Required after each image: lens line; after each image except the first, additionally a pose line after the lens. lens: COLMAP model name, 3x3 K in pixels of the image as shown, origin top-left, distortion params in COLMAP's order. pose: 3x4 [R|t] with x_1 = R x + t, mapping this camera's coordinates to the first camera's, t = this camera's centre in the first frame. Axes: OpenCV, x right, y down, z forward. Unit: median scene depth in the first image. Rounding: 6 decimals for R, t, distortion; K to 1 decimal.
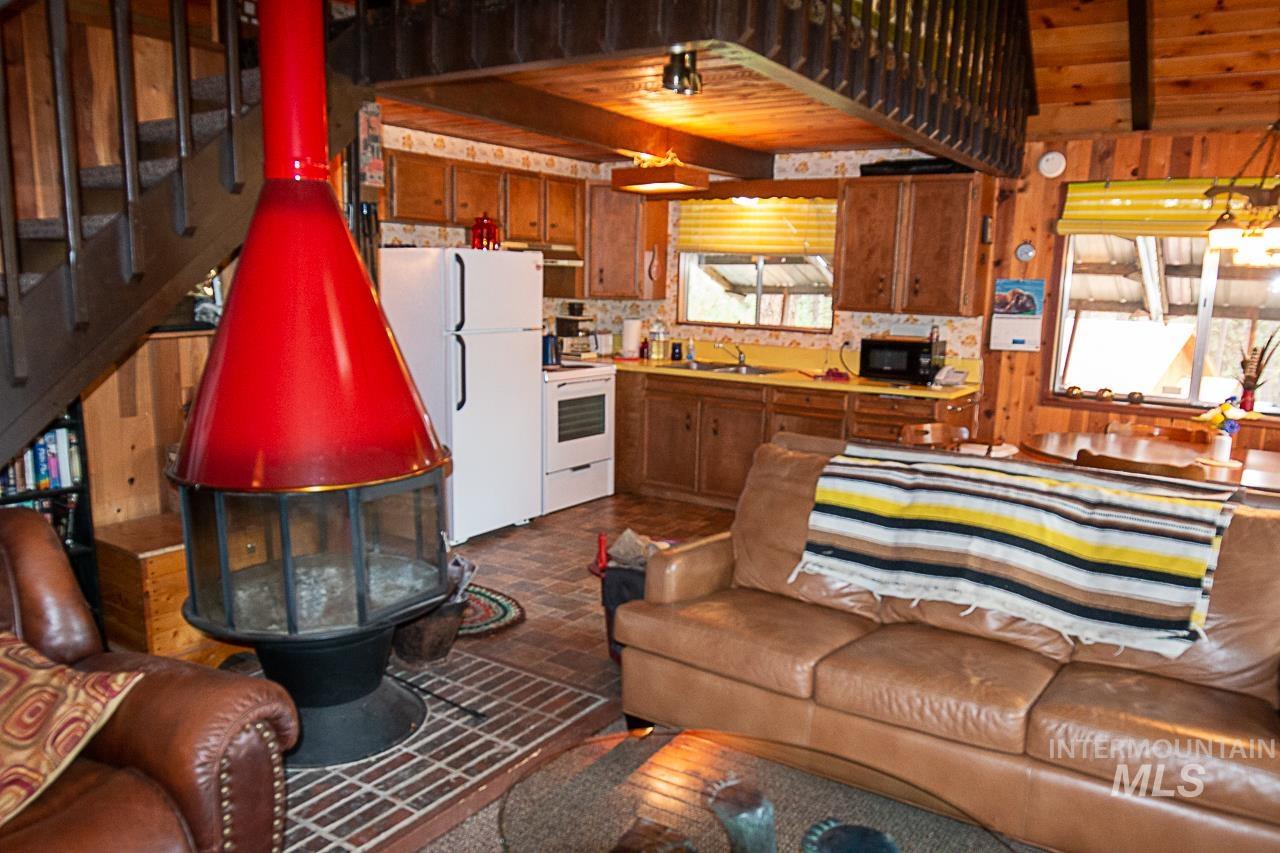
lens RADIAL K [[947.9, 0, 640.3], [0, 947.9, 438.3], [0, 0, 1]] dist [-0.021512, -0.009263]
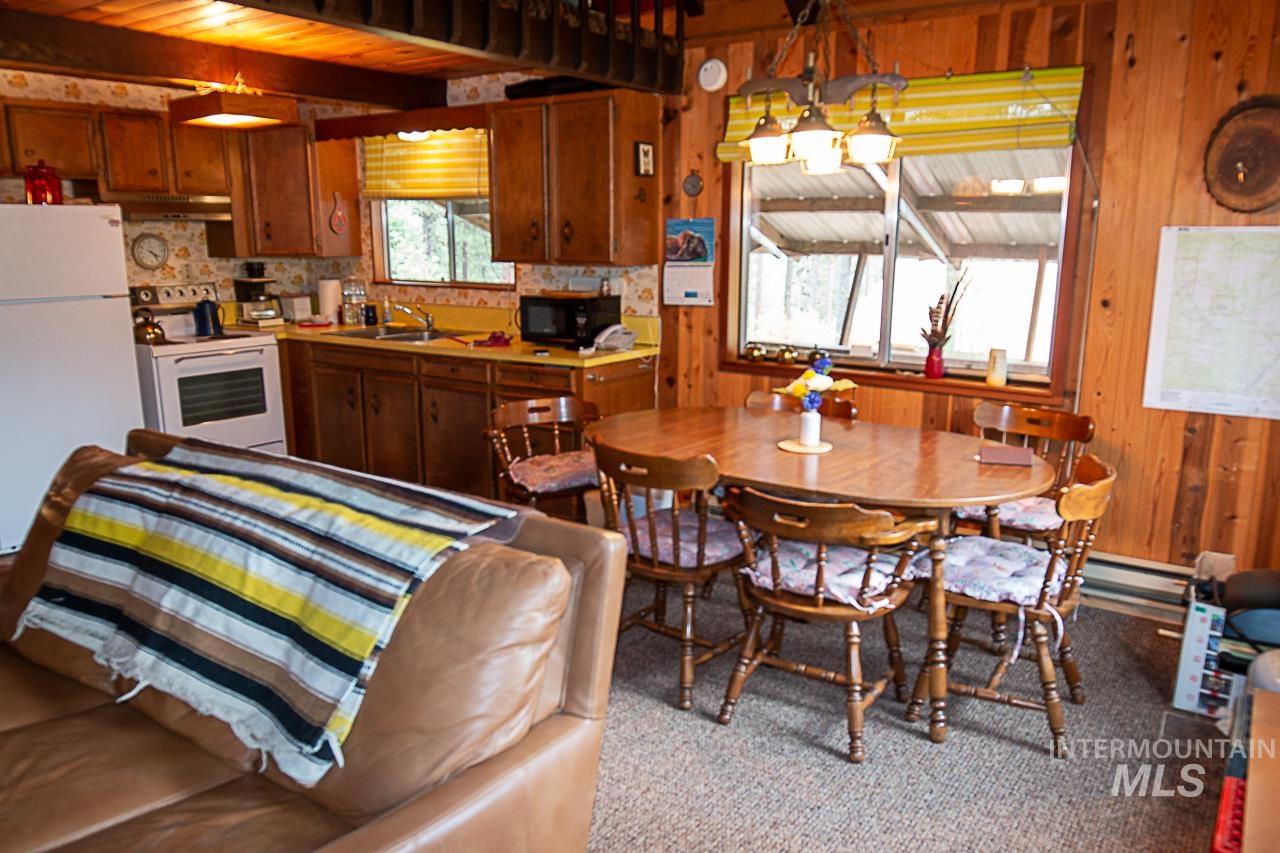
lens RADIAL K [[947.9, 0, 637.3], [0, 947.9, 438.9], [0, 0, 1]] dist [-0.021512, -0.009263]
pose [[0.999351, -0.022016, -0.028507, 0.397102], [0.023296, 0.998698, 0.045377, -0.015543], [0.027471, -0.046012, 0.998563, 0.172596]]
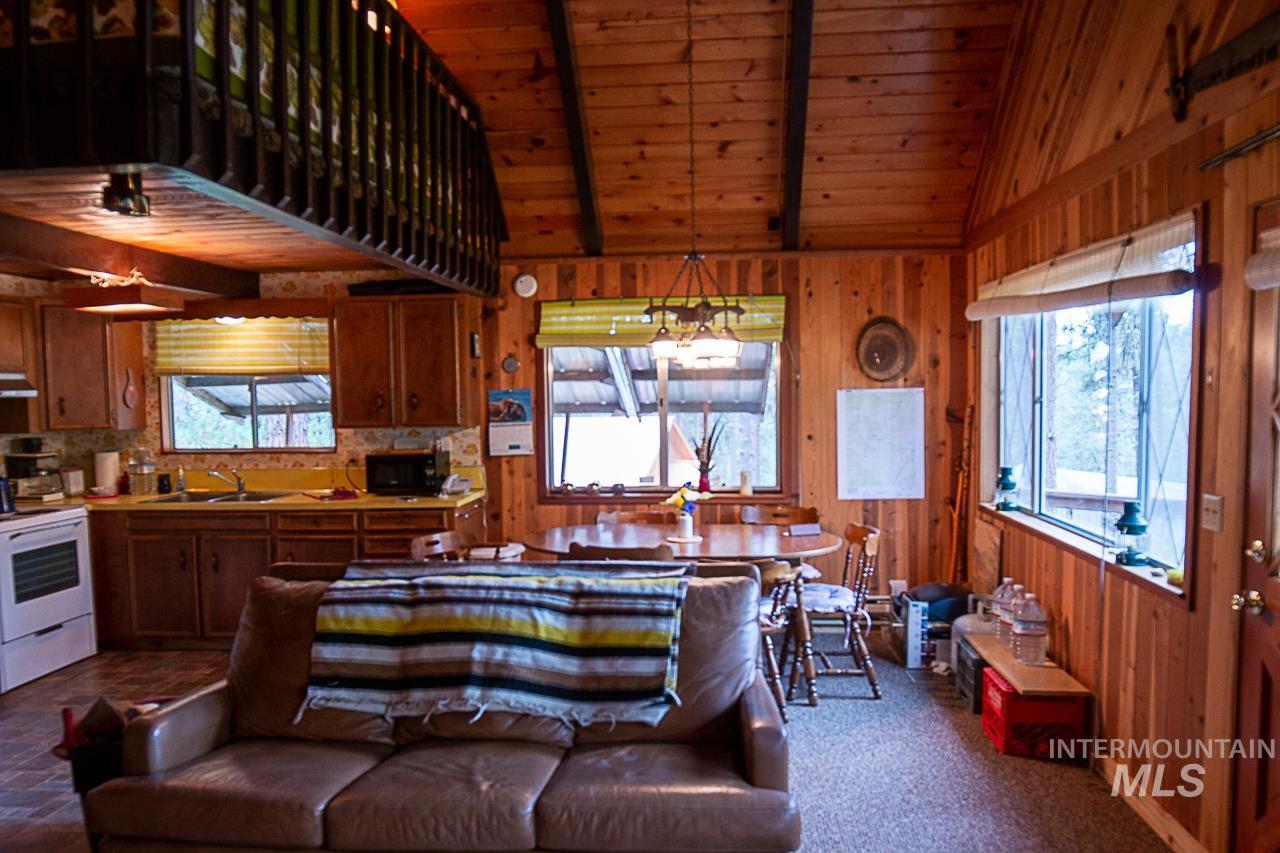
lens RADIAL K [[947.9, 0, 643.2], [0, 947.9, 438.1], [0, 0, 1]] dist [-0.021512, -0.009263]
pose [[0.877891, -0.067177, 0.474125, 0.021255], [0.121330, 0.989007, -0.084527, -0.003990], [-0.463235, 0.131731, 0.876391, -0.011282]]
